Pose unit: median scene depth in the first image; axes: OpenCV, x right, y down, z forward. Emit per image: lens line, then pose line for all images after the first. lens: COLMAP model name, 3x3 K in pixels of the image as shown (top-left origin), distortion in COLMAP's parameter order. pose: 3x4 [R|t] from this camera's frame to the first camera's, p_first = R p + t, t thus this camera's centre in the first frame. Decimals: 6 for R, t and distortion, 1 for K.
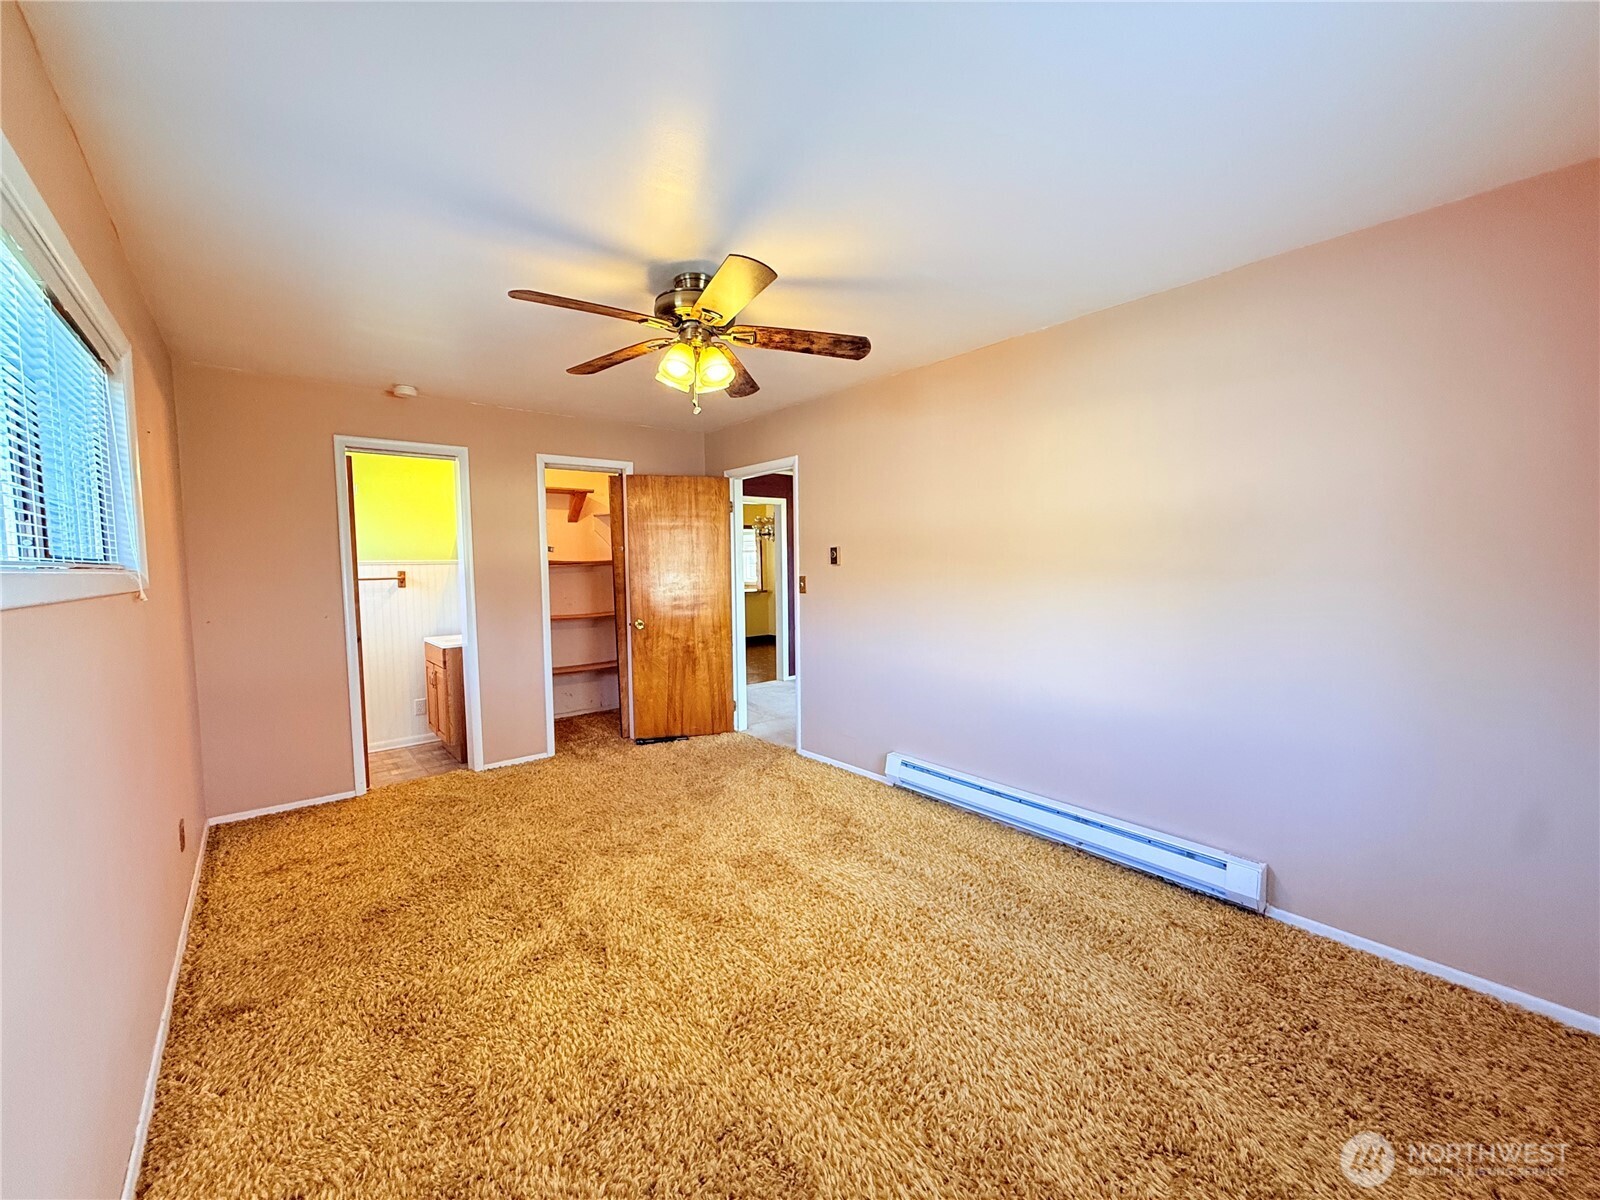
lens RADIAL K [[637.9, 0, 799.9], [0, 637.9, 598.2], [0, 0, 1]] dist [-0.000174, 0.000154]
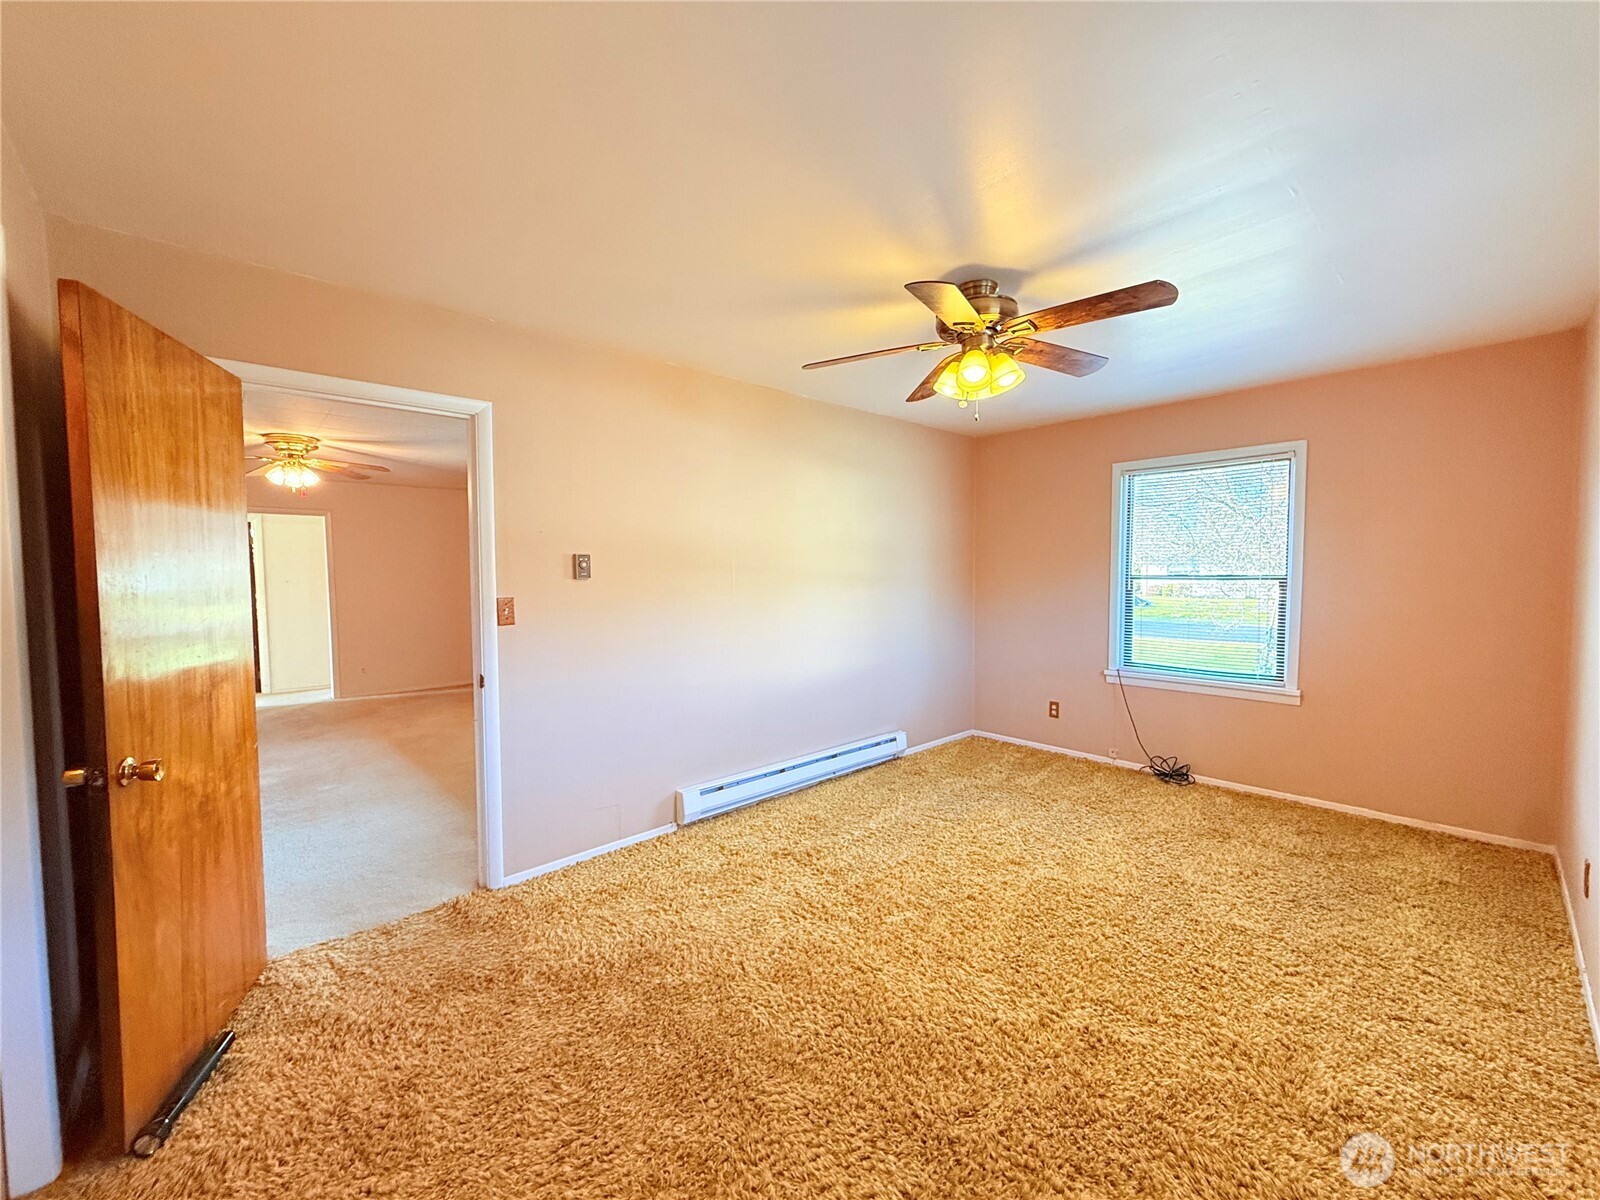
lens RADIAL K [[637.9, 0, 799.9], [0, 637.9, 598.2], [0, 0, 1]] dist [-0.000174, 0.000154]
pose [[-0.042739, -0.029777, 0.998642, -0.763518], [0.069009, 0.997080, 0.032684, -0.041026], [-0.996700, 0.070312, -0.040559, 0.888030]]
